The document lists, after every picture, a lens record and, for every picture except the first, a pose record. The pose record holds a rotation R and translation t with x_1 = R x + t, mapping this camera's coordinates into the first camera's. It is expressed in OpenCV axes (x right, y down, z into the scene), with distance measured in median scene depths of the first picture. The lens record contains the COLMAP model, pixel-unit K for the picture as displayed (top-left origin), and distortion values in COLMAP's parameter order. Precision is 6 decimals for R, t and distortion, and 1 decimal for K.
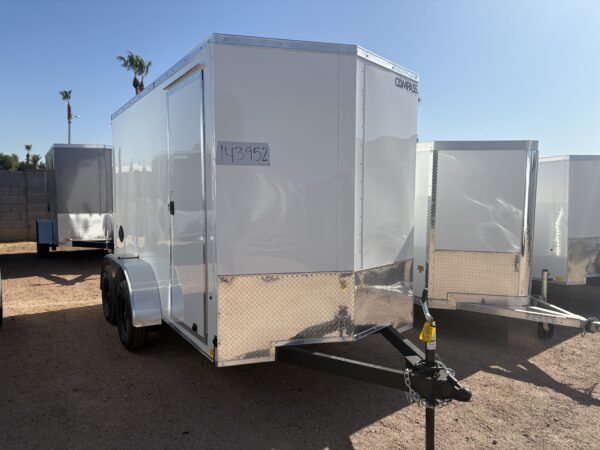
lens RADIAL K [[447.6, 0, 302.2], [0, 447.6, 226.2], [0, 0, 1]] dist [0.036311, 0.001837]
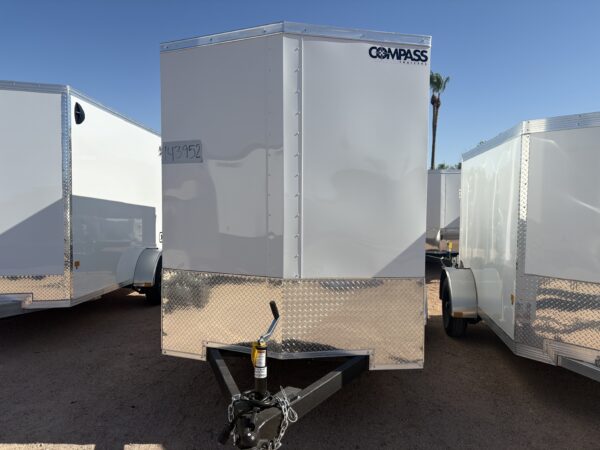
lens RADIAL K [[447.6, 0, 301.2], [0, 447.6, 223.8], [0, 0, 1]] dist [0.036311, 0.001837]
pose [[0.791253, 0.028912, -0.610805, 0.618715], [-0.051339, 0.998496, -0.019242, 0.008334], [0.609330, 0.046584, 0.791547, 0.301117]]
